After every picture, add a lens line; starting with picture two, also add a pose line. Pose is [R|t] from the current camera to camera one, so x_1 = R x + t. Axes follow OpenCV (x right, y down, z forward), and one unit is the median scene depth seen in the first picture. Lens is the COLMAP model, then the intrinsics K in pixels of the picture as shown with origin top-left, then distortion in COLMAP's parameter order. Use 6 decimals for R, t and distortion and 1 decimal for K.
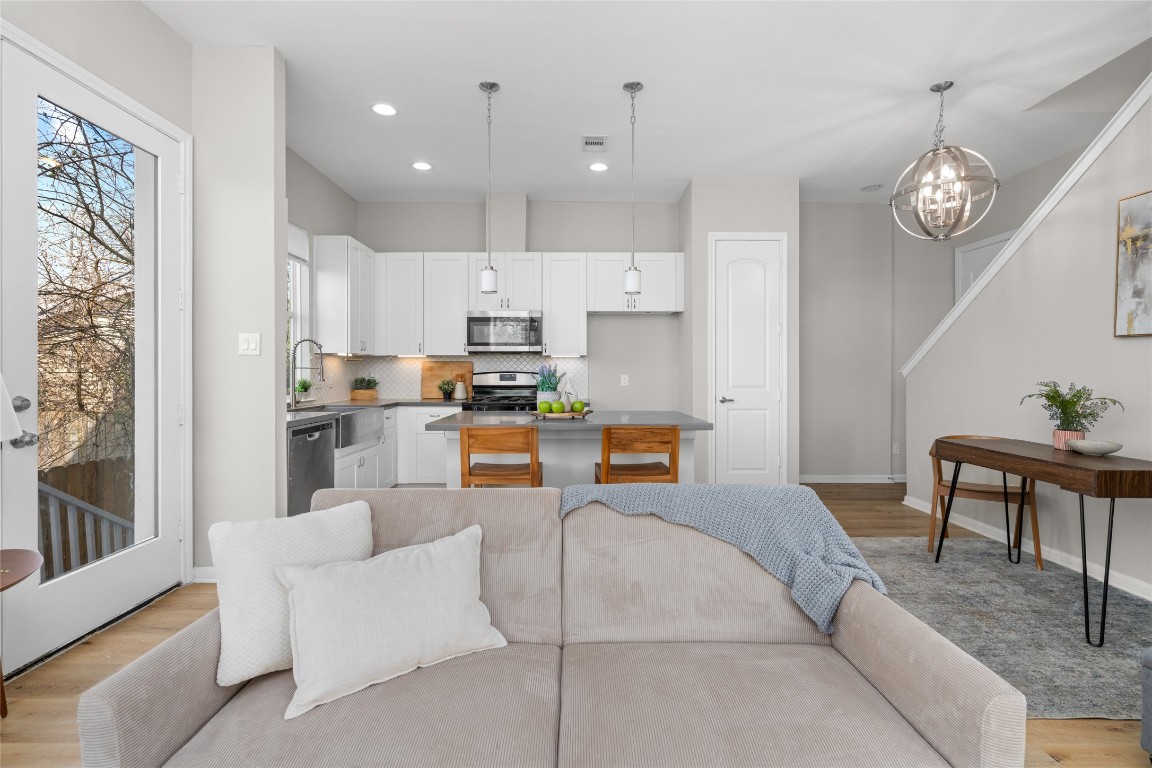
lens RADIAL K [[530.0, 0, 571.0], [0, 530.0, 374.3], [0, 0, 1]] dist [-0.002278, 0.001123]
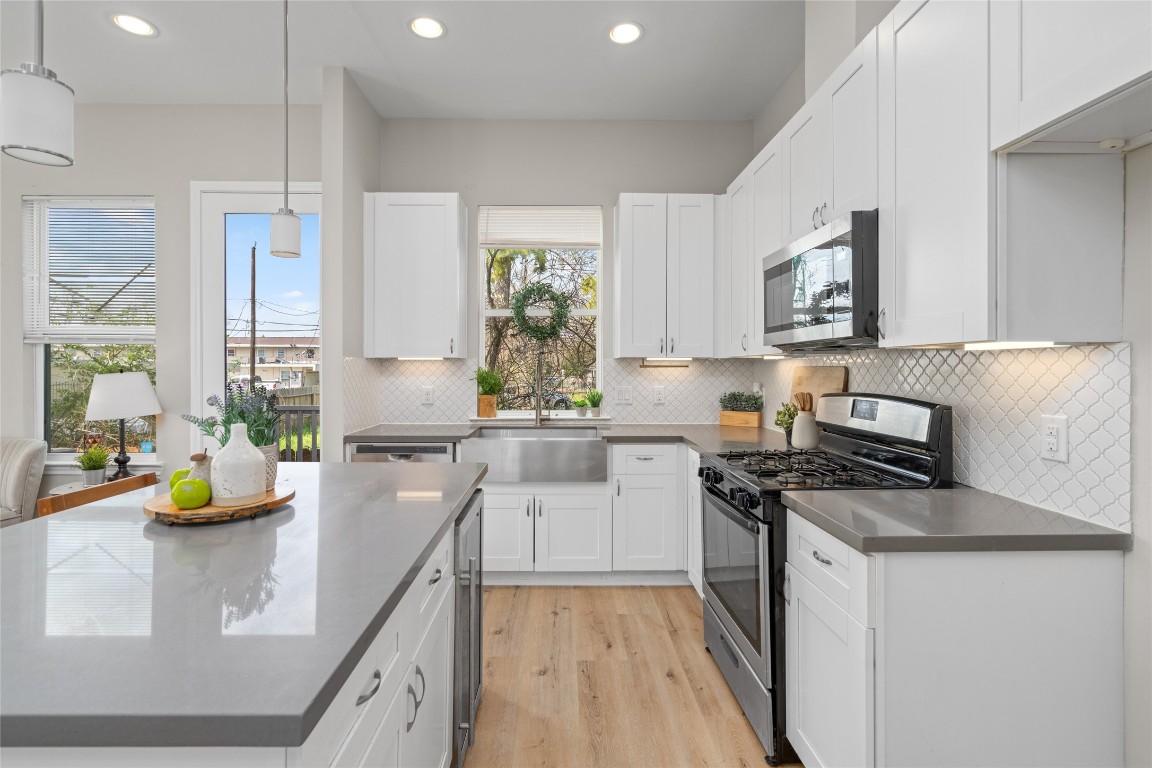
lens RADIAL K [[530.0, 0, 565.8], [0, 530.0, 367.1], [0, 0, 1]] dist [-0.002278, 0.001123]
pose [[0.028229, -0.003897, -0.999594, 0.405336], [-0.008062, 0.999959, -0.004127, -0.033468], [0.999569, 0.008175, 0.028197, 1.260413]]
